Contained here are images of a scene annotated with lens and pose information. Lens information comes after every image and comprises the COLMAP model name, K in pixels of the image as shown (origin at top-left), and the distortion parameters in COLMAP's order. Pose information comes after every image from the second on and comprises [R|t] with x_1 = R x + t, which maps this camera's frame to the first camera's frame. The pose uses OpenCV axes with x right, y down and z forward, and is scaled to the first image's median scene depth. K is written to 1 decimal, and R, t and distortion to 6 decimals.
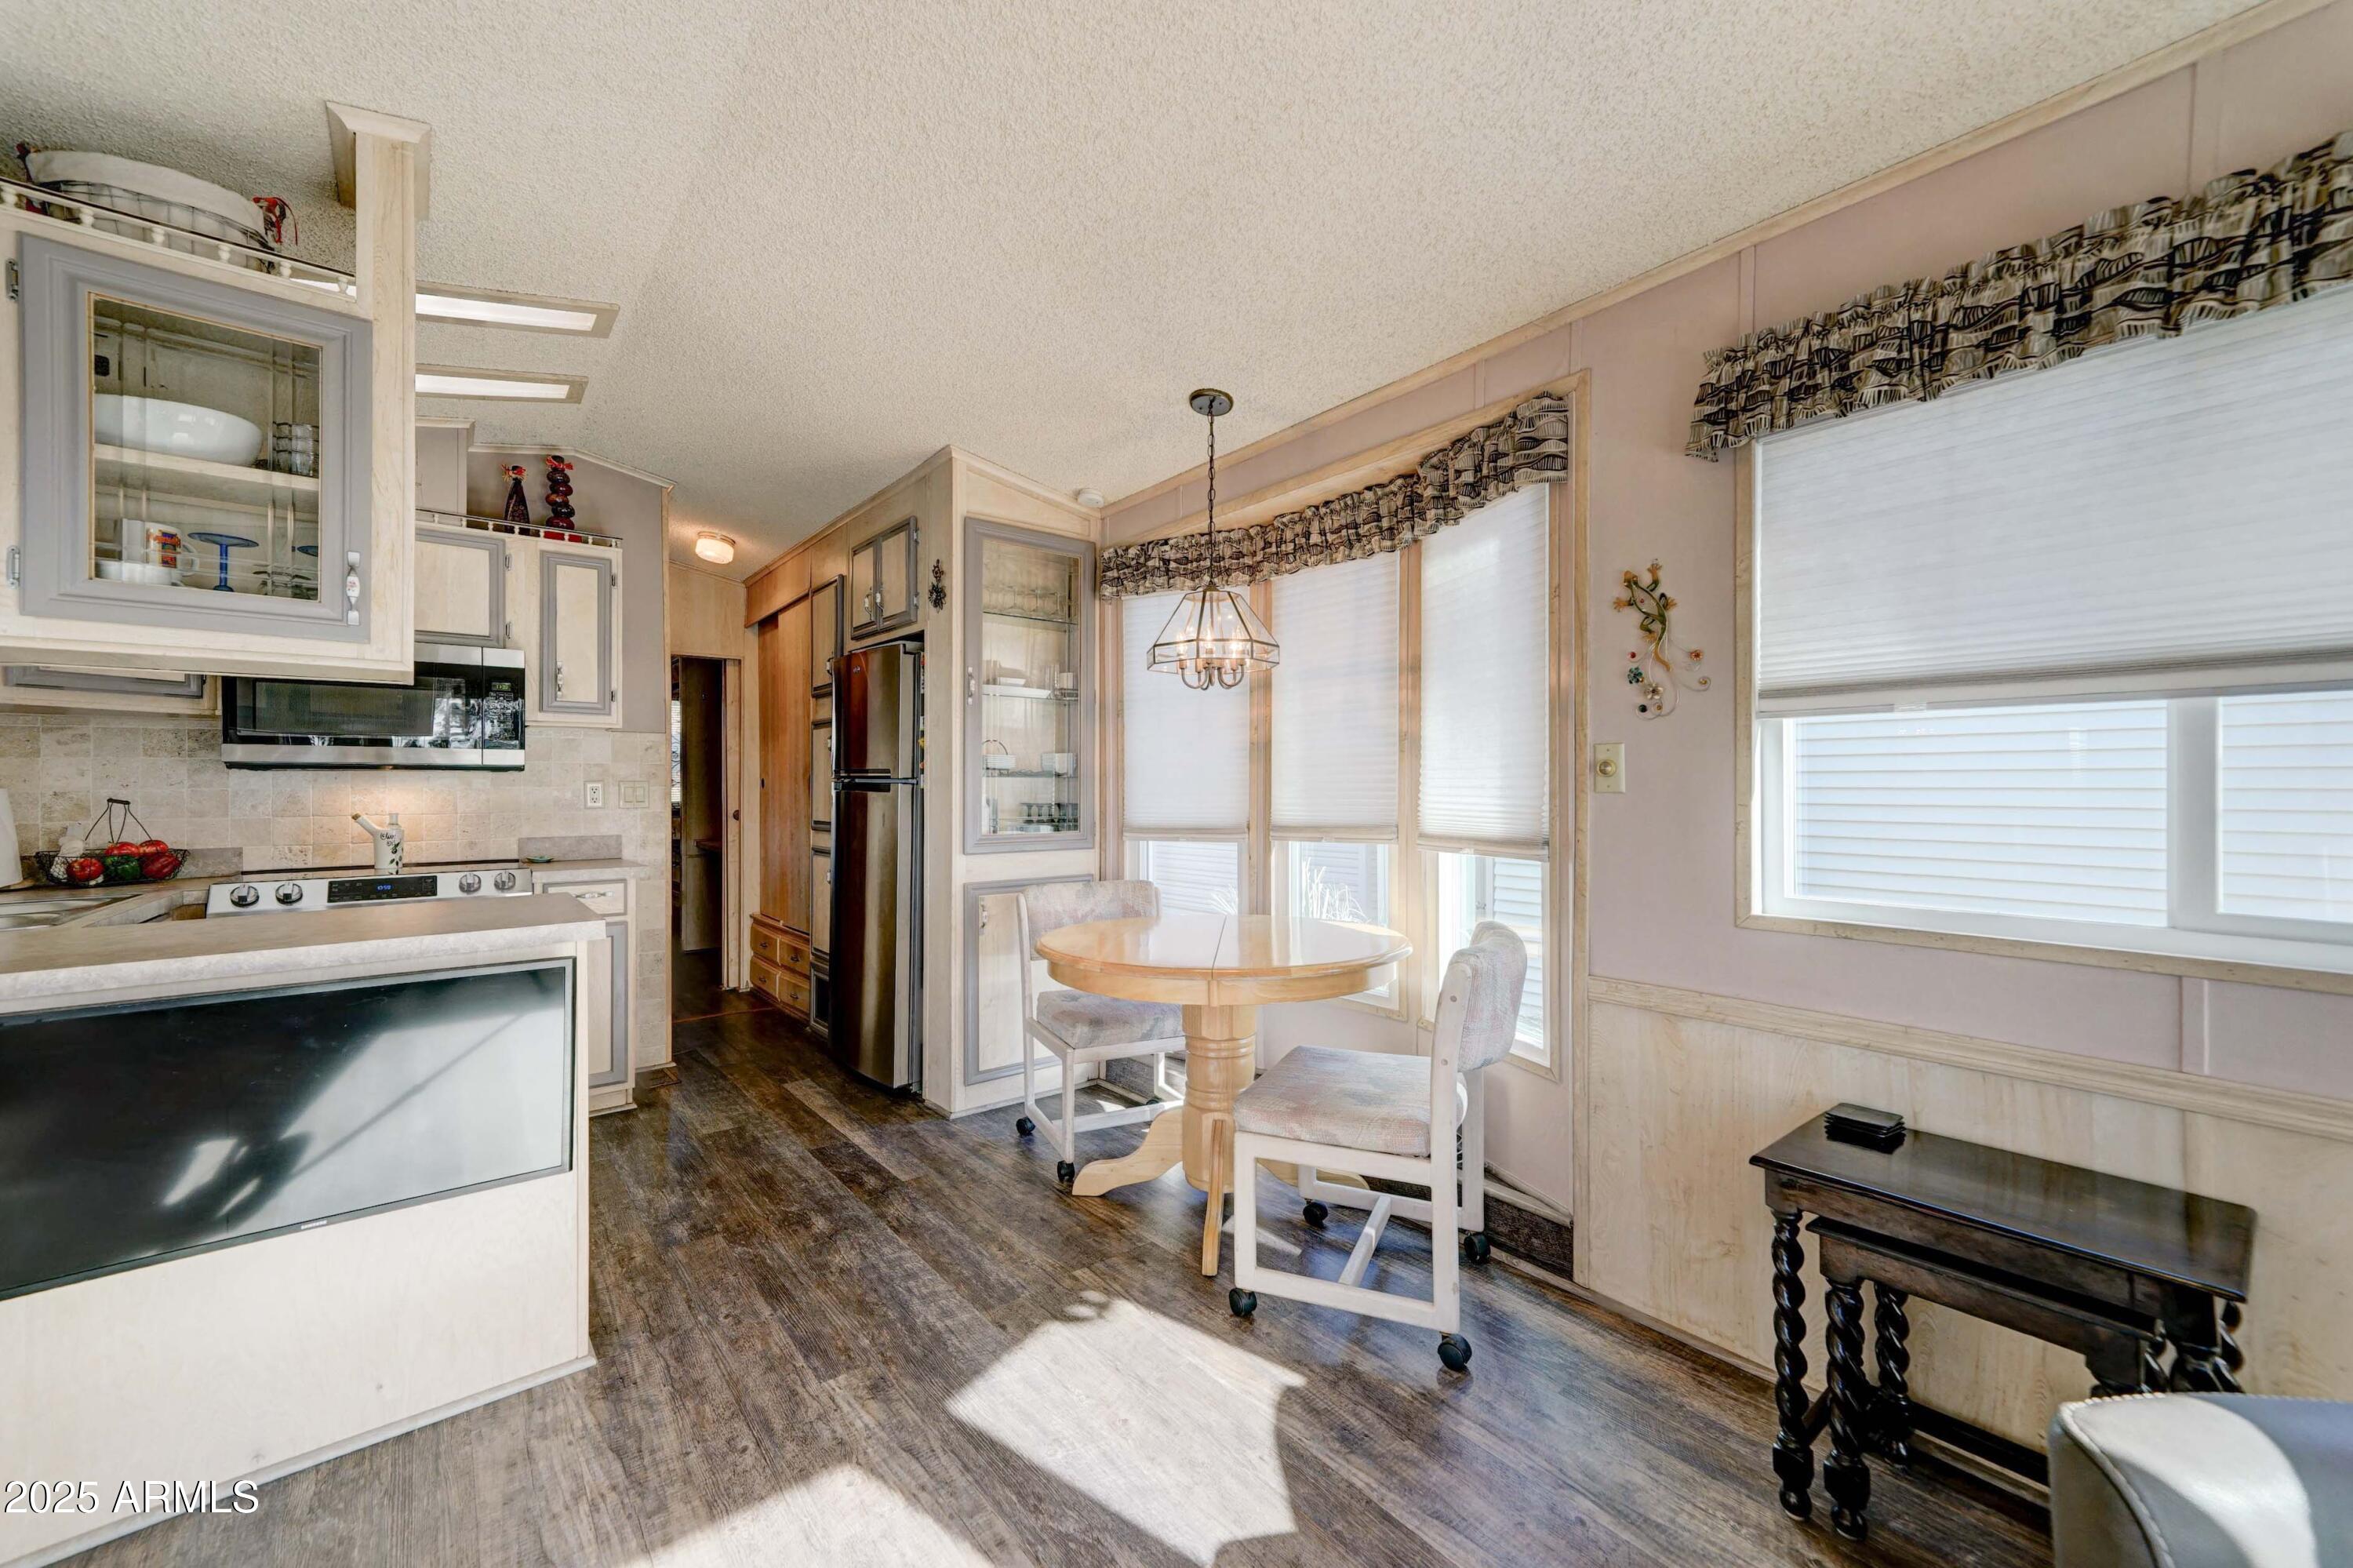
lens RADIAL K [[918.6, 0, 1176.5], [0, 918.6, 784.0], [0, 0, 1]] dist [0.000704, 0.004799]
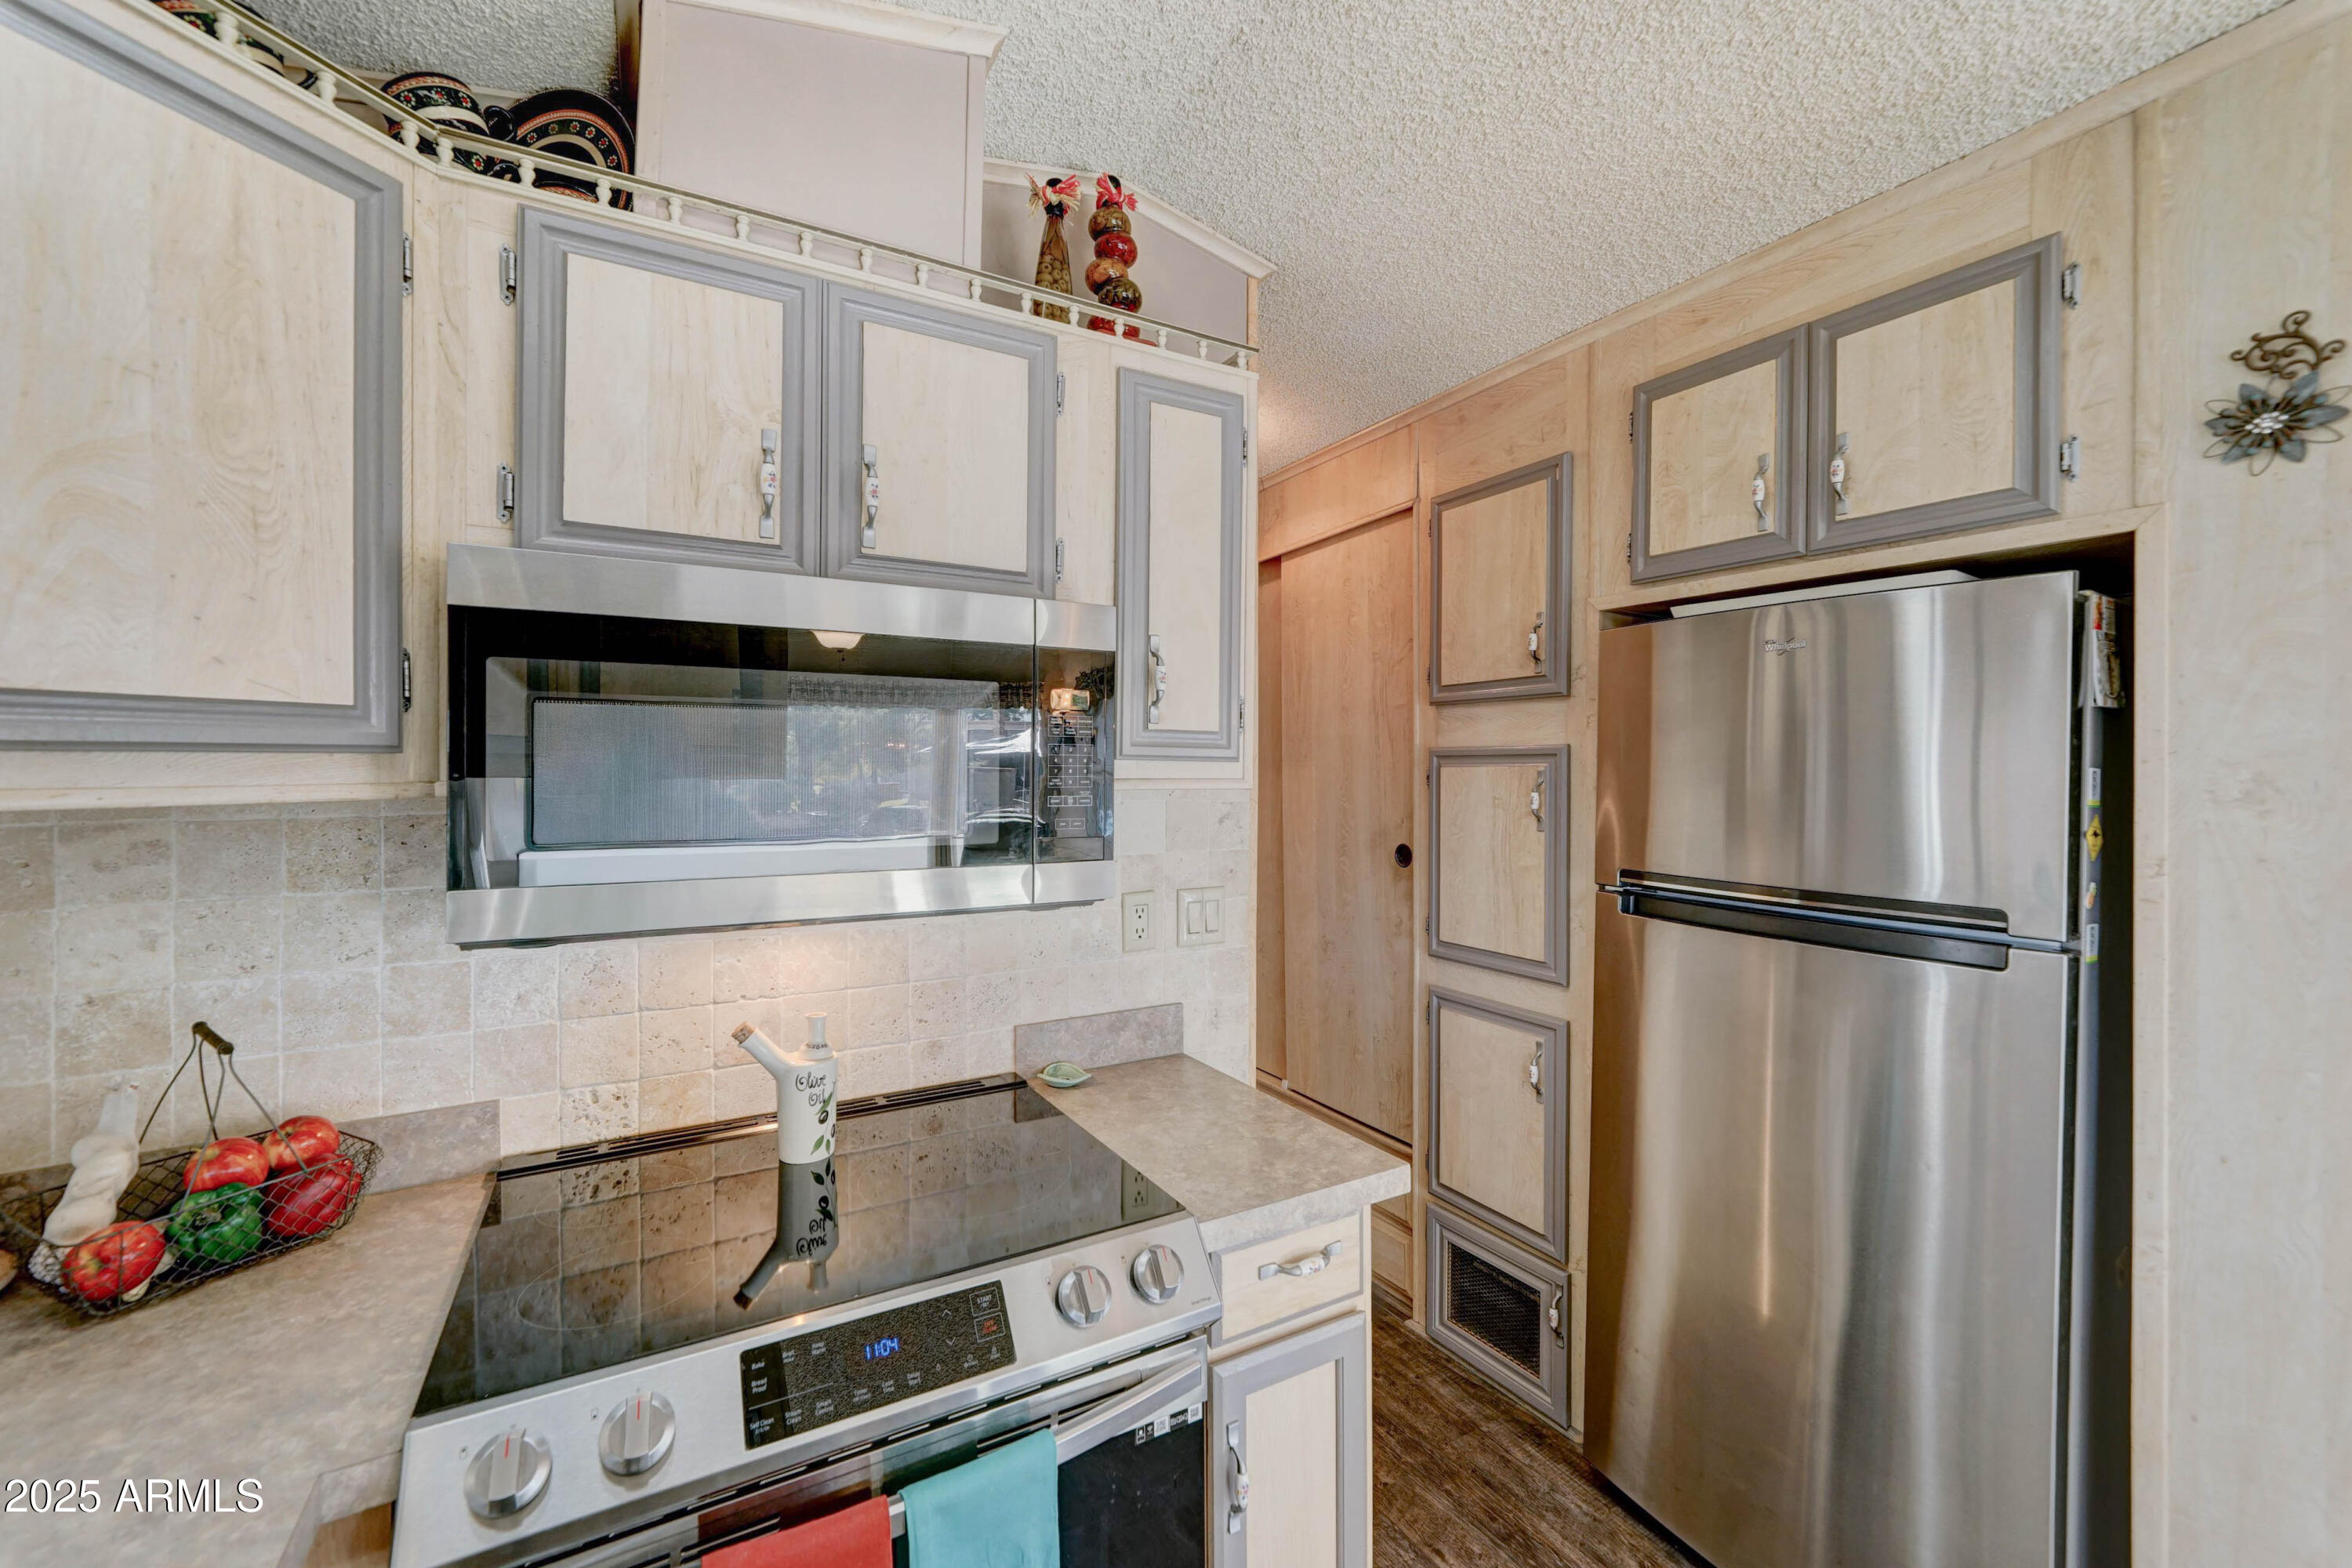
lens RADIAL K [[948.7, 0, 1192.8], [0, 948.7, 779.3], [0, 0, 1]] dist [-0.022554, 0.005699]
pose [[0.988052, 0.004520, -0.154054, -0.638497], [-0.003359, 0.999964, 0.007794, -0.078090], [0.154083, -0.007183, 0.988032, 0.632523]]
